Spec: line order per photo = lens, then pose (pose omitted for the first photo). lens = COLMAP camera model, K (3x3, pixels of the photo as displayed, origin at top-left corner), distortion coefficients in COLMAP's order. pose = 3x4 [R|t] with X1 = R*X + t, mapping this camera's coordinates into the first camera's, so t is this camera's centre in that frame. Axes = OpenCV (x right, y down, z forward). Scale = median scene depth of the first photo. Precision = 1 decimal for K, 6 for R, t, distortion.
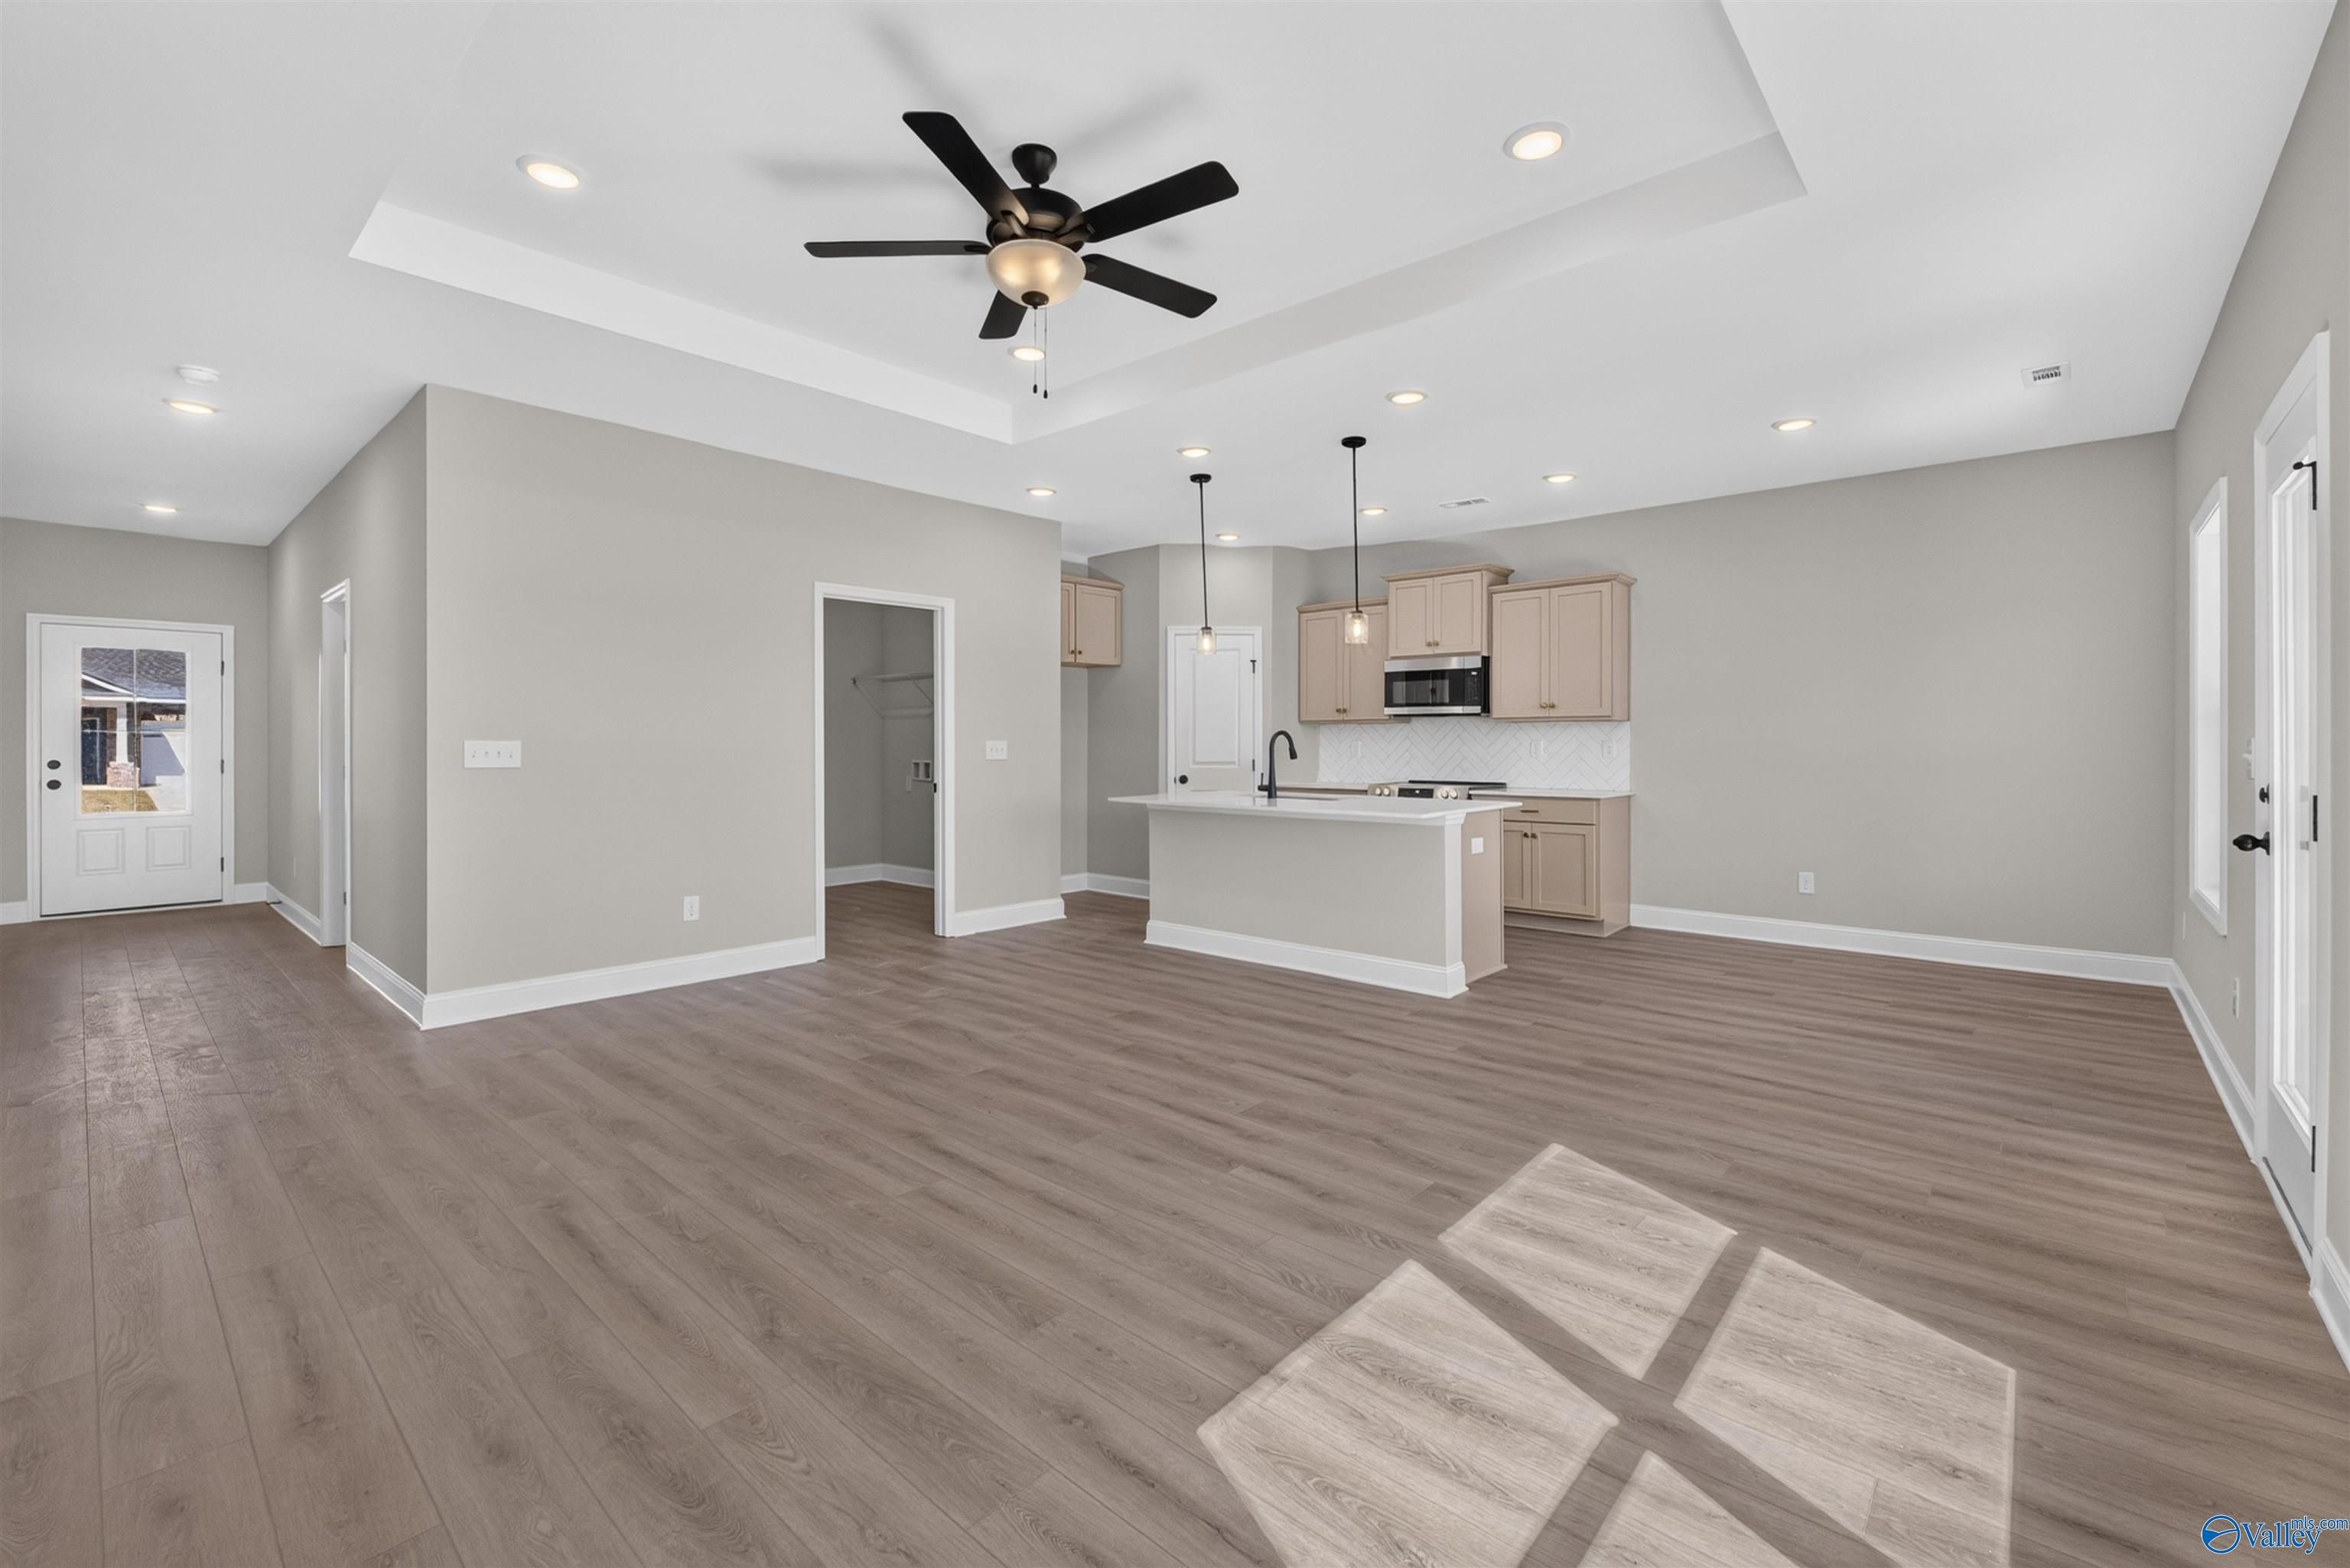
lens RADIAL K [[979.8, 0, 1160.4], [0, 979.8, 750.5], [0, 0, 1]] dist [-0.002780, -0.000762]
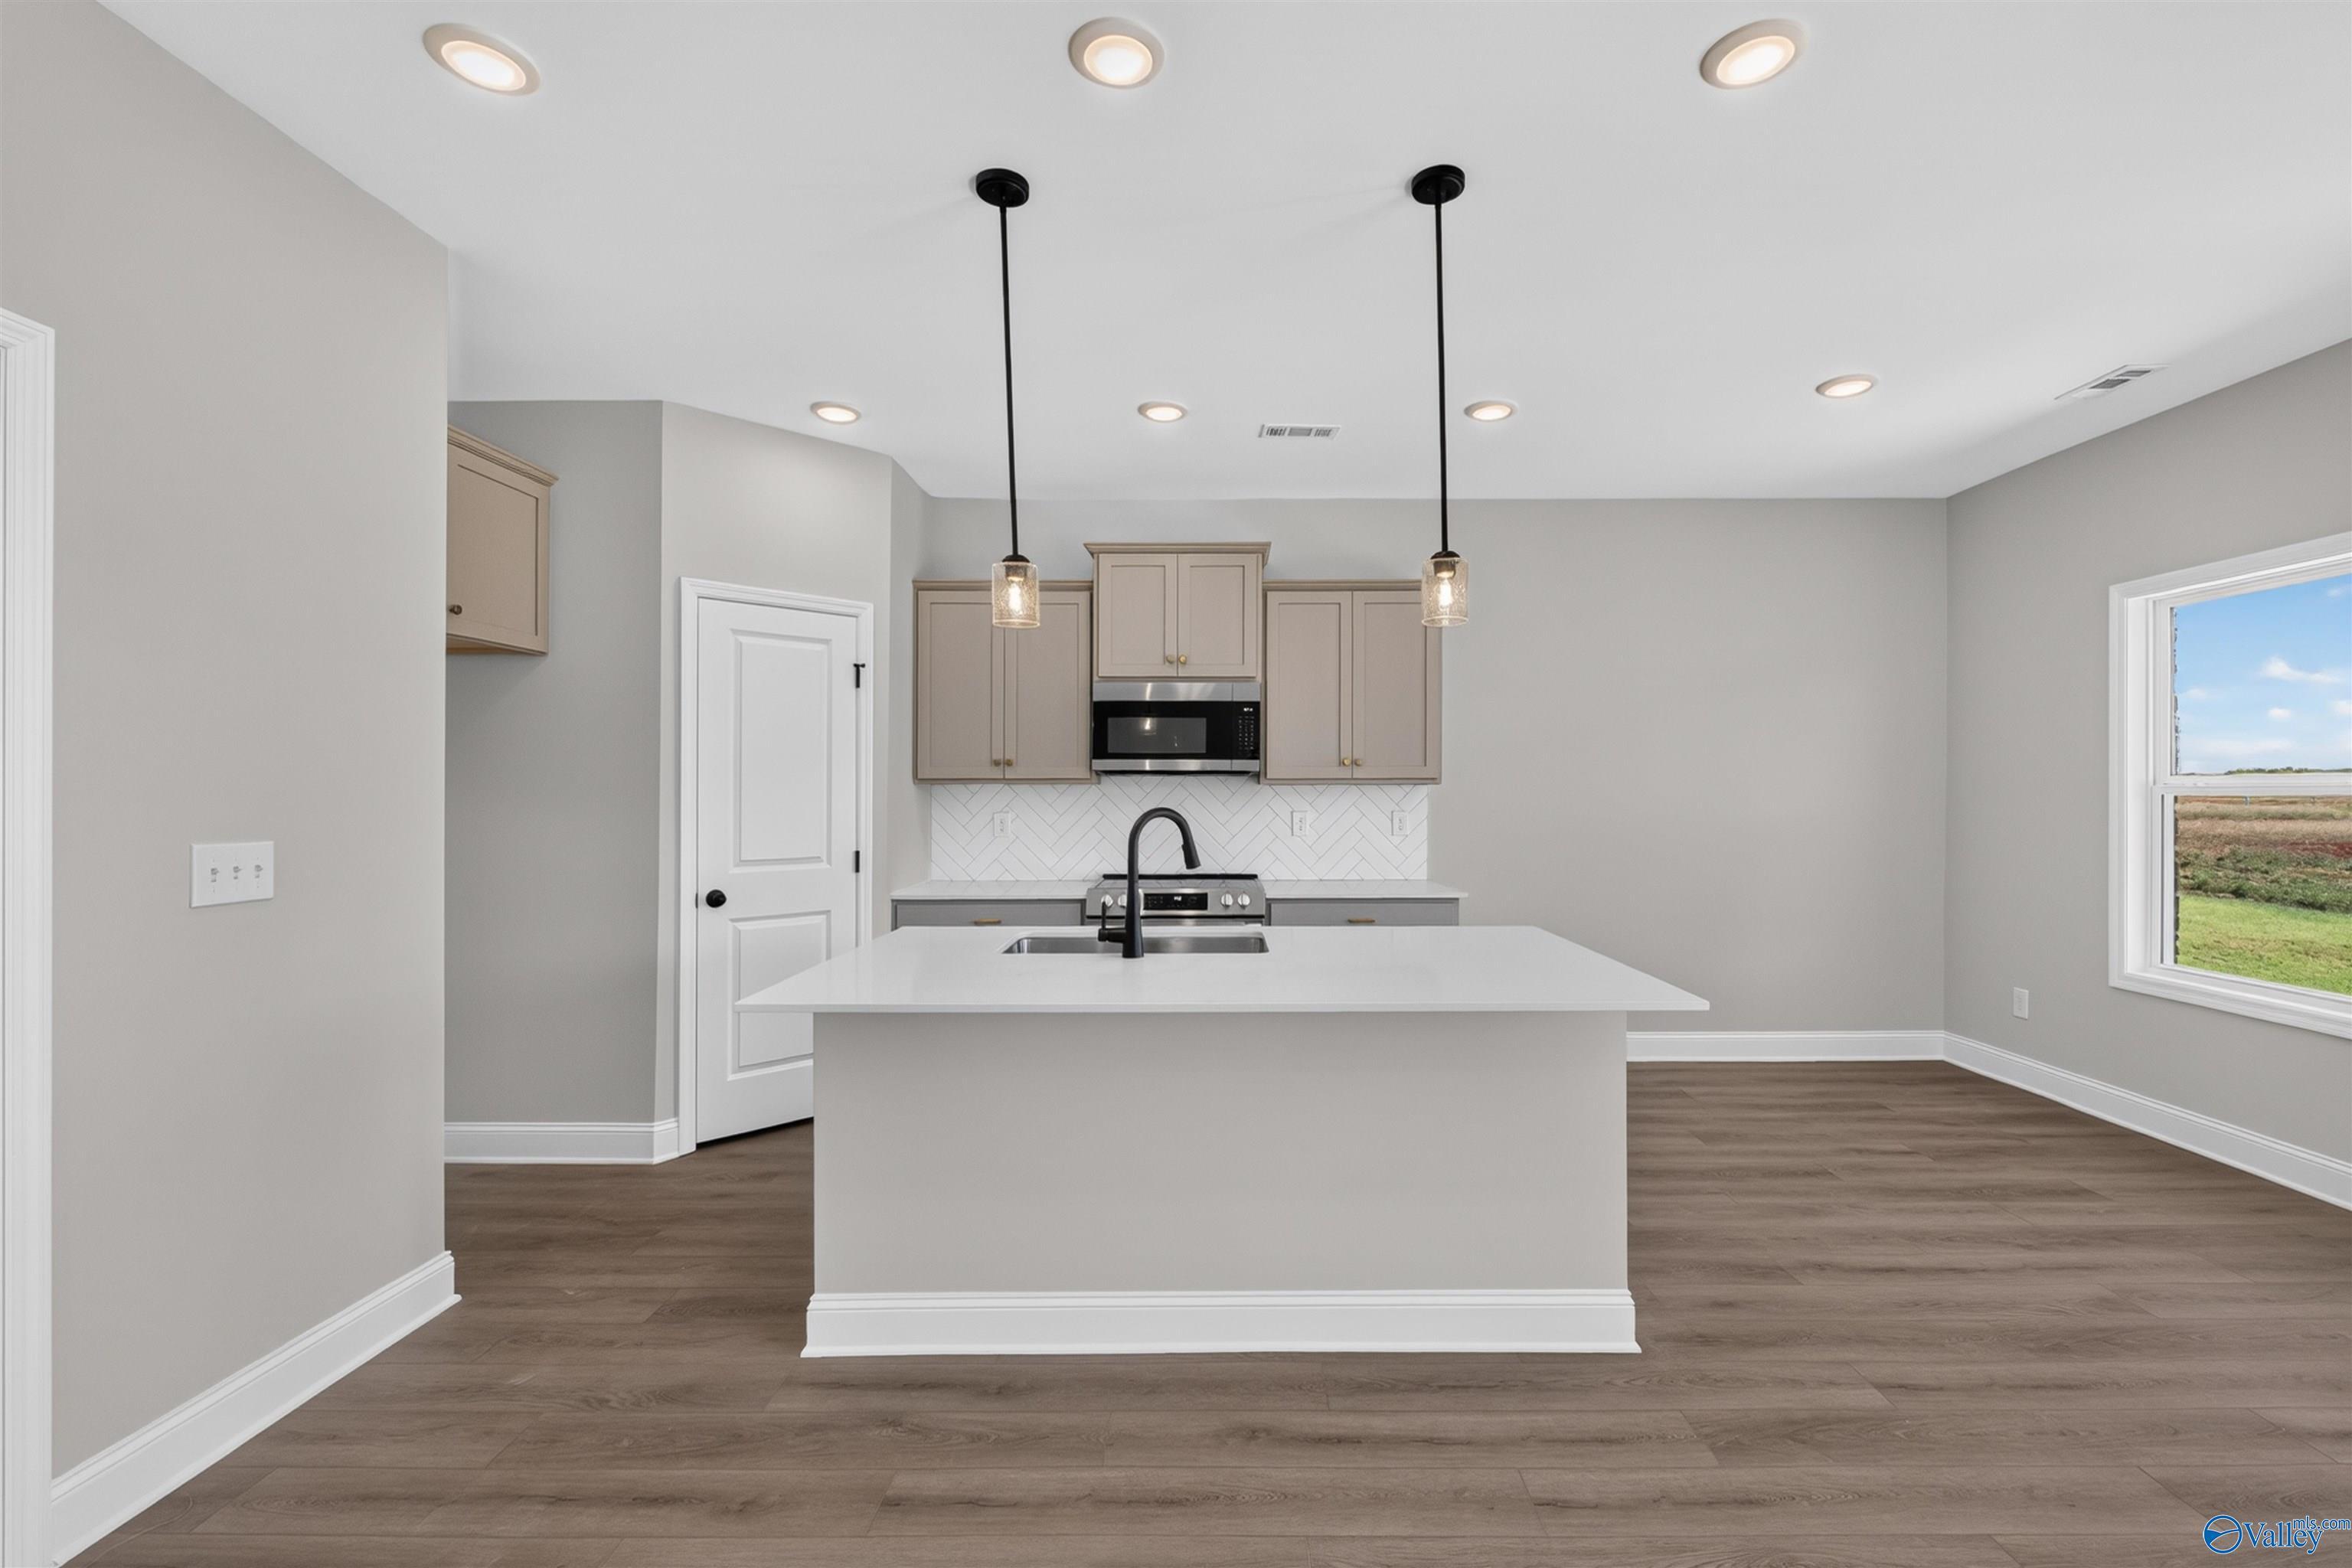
lens RADIAL K [[996.0, 0, 1208.1], [0, 996.0, 785.5], [0, 0, 1]] dist [-0.002852, -0.000834]
pose [[0.736174, 0.002684, 0.676787, -0.164068], [0.005781, 0.999931, -0.010254, -0.024798], [-0.676768, 0.011462, 0.736107, 0.597388]]
